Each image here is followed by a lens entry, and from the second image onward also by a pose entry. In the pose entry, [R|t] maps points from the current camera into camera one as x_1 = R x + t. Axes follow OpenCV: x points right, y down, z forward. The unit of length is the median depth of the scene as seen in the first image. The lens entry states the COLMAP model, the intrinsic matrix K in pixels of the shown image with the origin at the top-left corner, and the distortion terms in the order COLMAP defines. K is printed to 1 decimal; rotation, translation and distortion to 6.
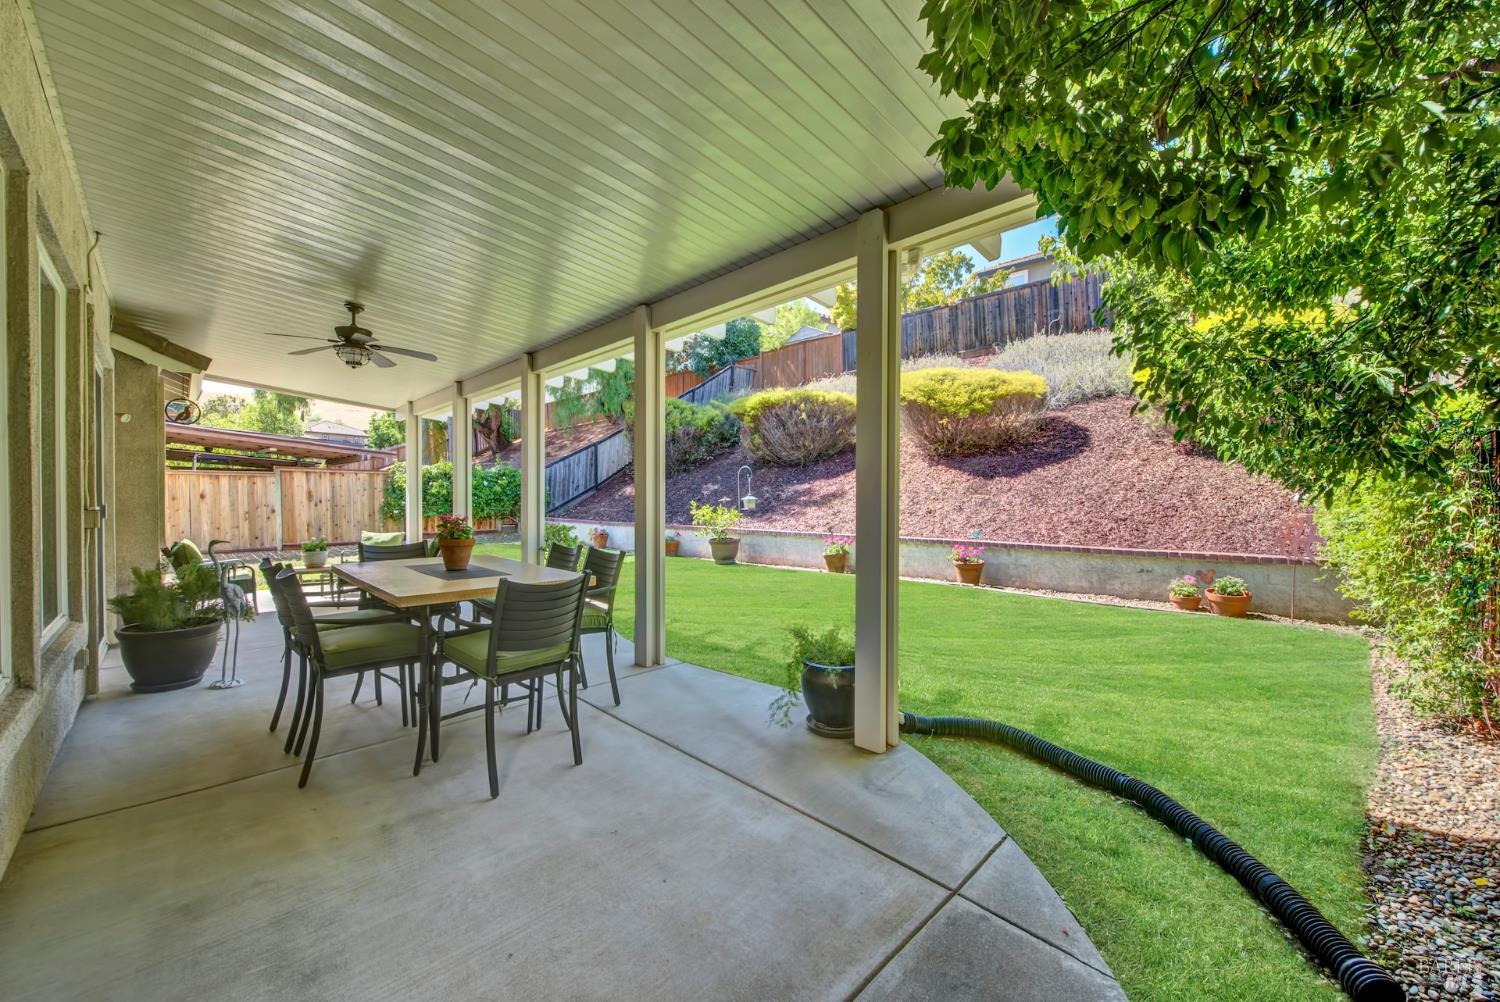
lens RADIAL K [[596.4, 0, 756.3], [0, 596.4, 504.9], [0, 0, 1]] dist [0.003478, -0.003108]
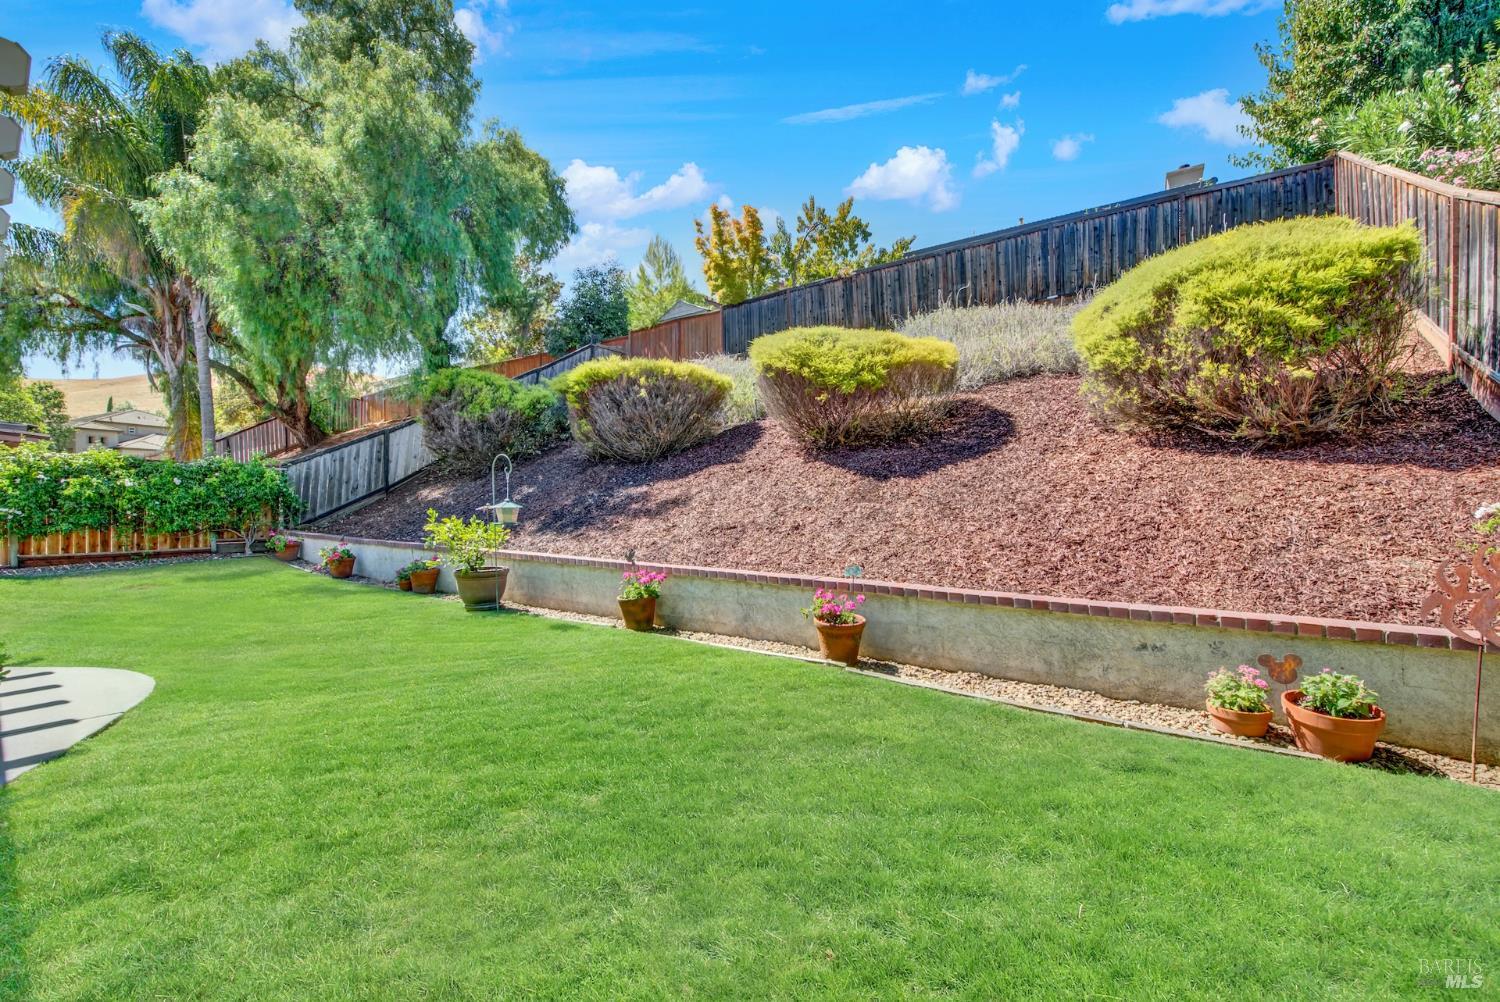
lens RADIAL K [[596.4, 0, 756.3], [0, 596.4, 504.9], [0, 0, 1]] dist [0.003478, -0.003108]
pose [[0.989242, 0.005228, 0.146195, 0.124432], [-0.003568, 0.999926, -0.011617, -0.004806], [-0.146245, 0.010970, 0.989188, 0.288088]]
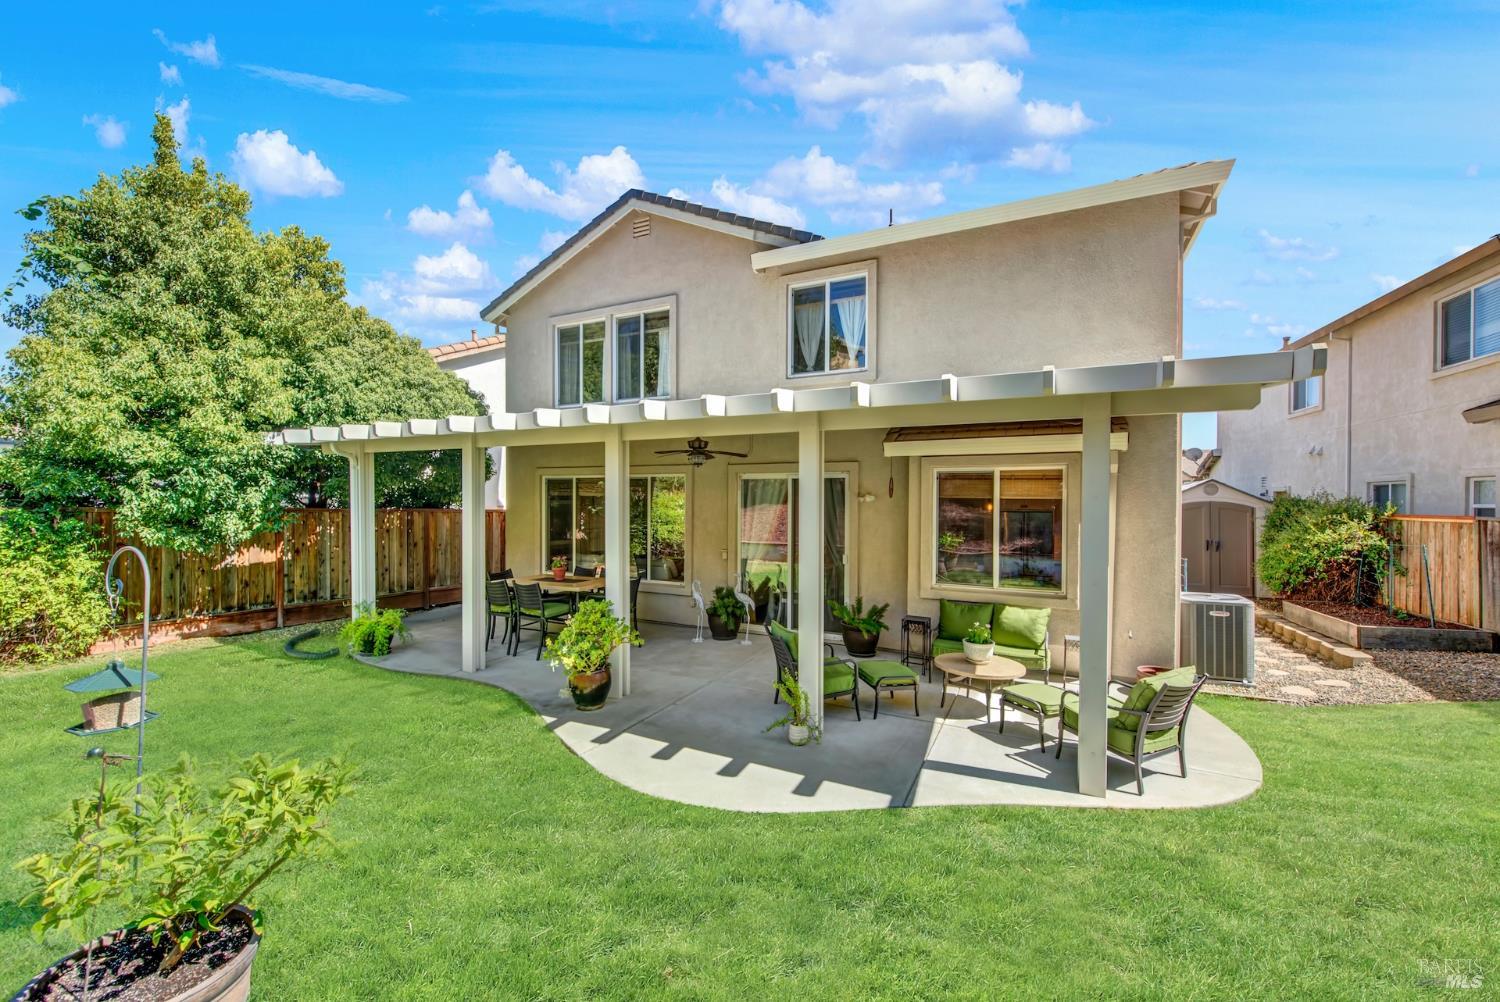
lens RADIAL K [[596.4, 0, 756.3], [0, 596.4, 504.9], [0, 0, 1]] dist [0.003478, -0.003108]
pose [[-0.946590, -0.001337, -0.322436, -0.147997], [-0.006559, 0.999864, 0.015107, -0.069993], [0.322372, 0.016415, -0.946471, 1.071884]]
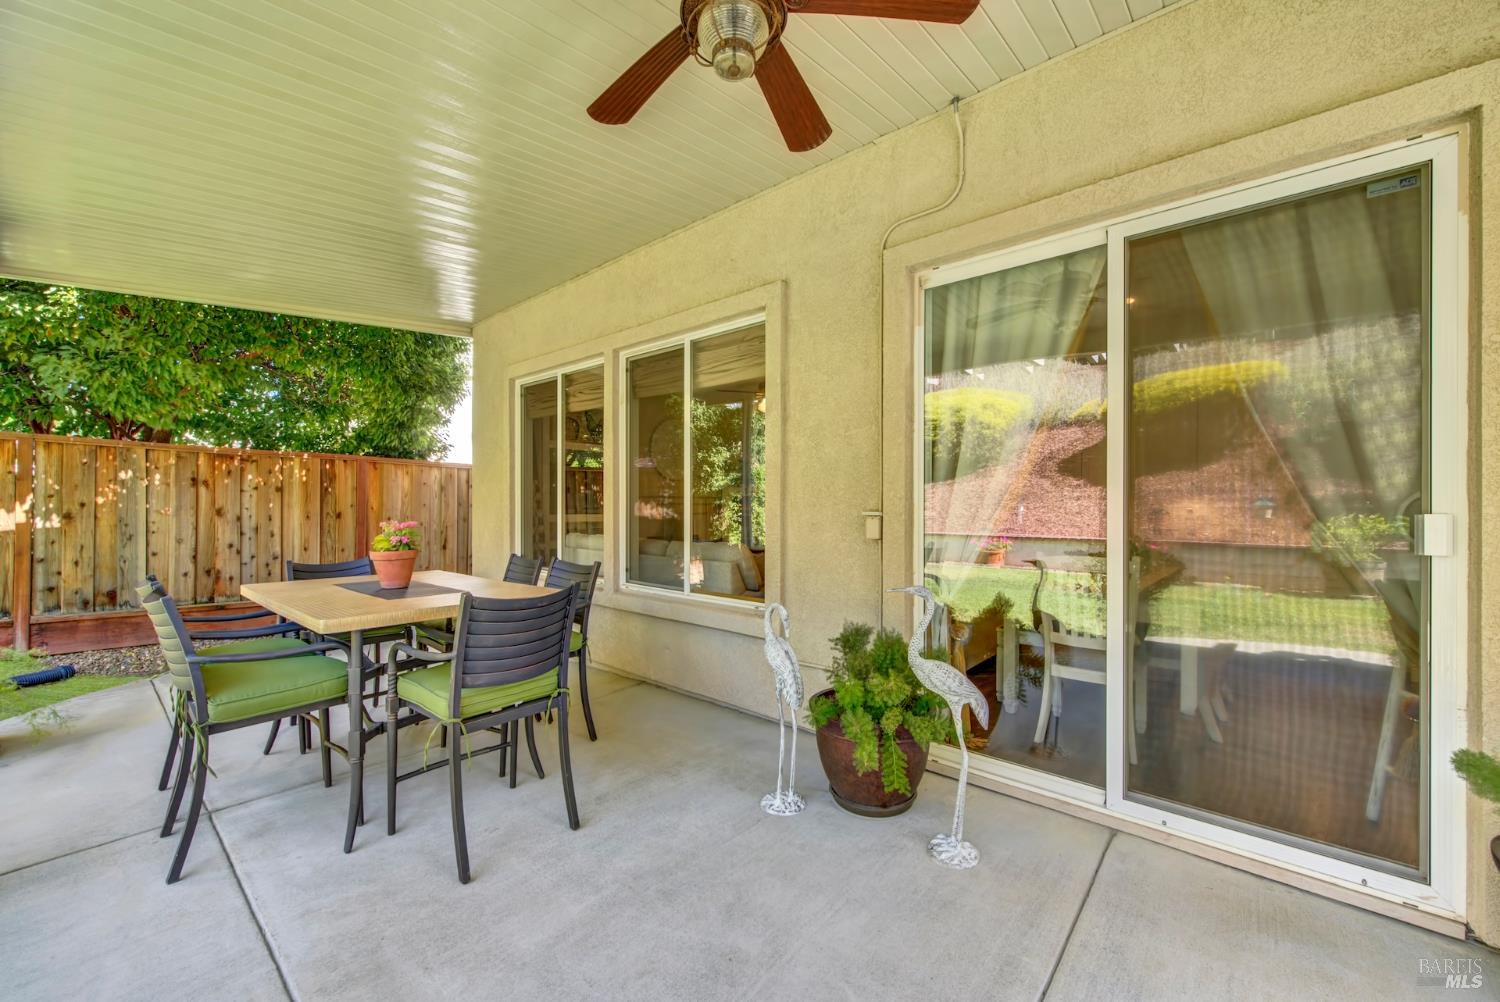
lens RADIAL K [[596.4, 0, 756.3], [0, 596.4, 504.9], [0, 0, 1]] dist [0.003478, -0.003108]
pose [[-0.997725, -0.000303, -0.067415, -0.292437], [-0.000917, 0.999958, 0.009076, -0.004030], [0.067409, 0.009117, -0.997684, 0.575765]]
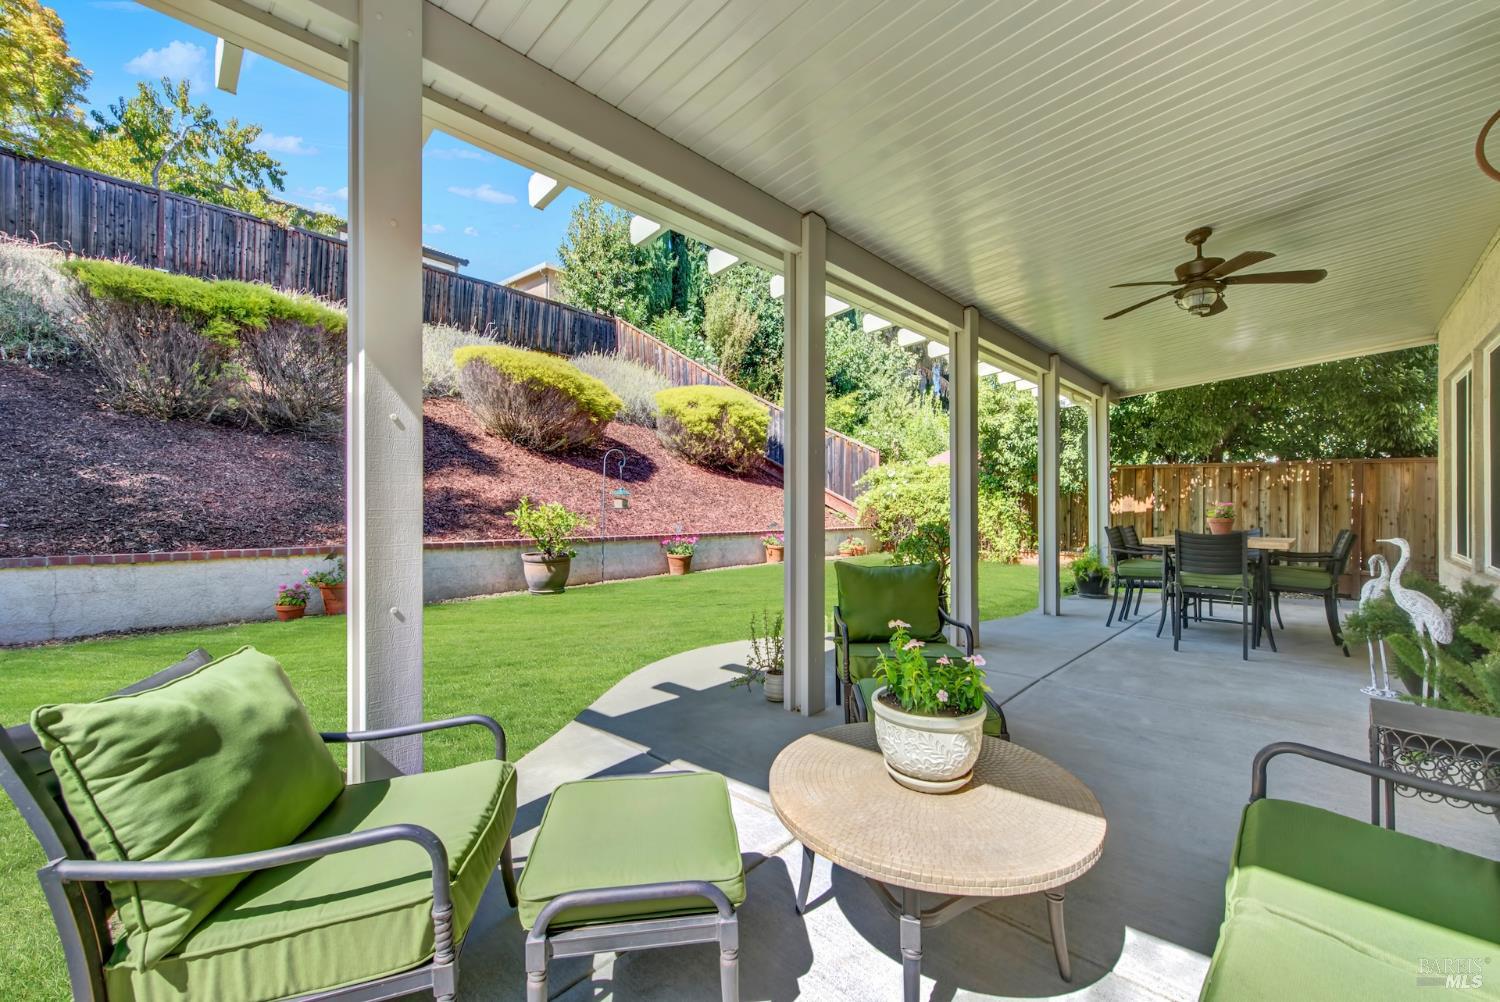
lens RADIAL K [[588.5, 0, 749.8], [0, 588.5, 508.6], [0, 0, 1]] dist [-0.000916, -0.003936]
pose [[-0.029430, -0.002328, 0.999564, -0.616264], [0.006488, 0.999976, 0.002520, 0.006346], [-0.999546, 0.006559, -0.029414, 0.709048]]
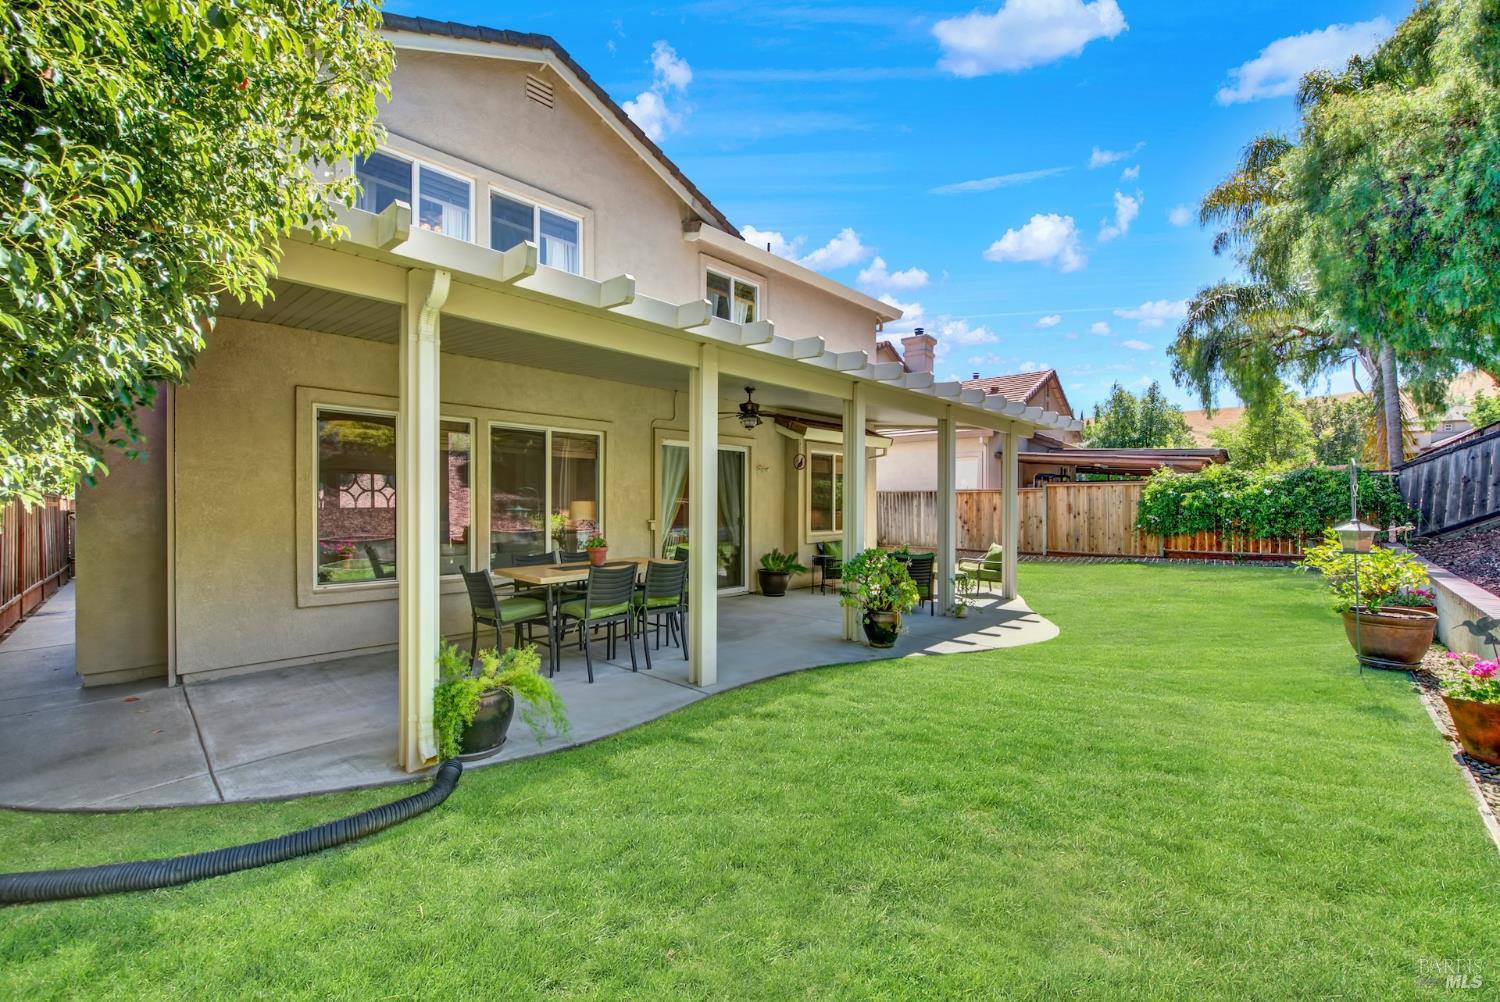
lens RADIAL K [[596.4, 0, 756.3], [0, 596.4, 504.9], [0, 0, 1]] dist [0.003478, -0.003108]
pose [[0.009414, 0.003492, -0.999950, 0.357146], [-0.009270, 0.999951, 0.003404, -0.021028], [0.999913, 0.009237, 0.009446, 0.442158]]
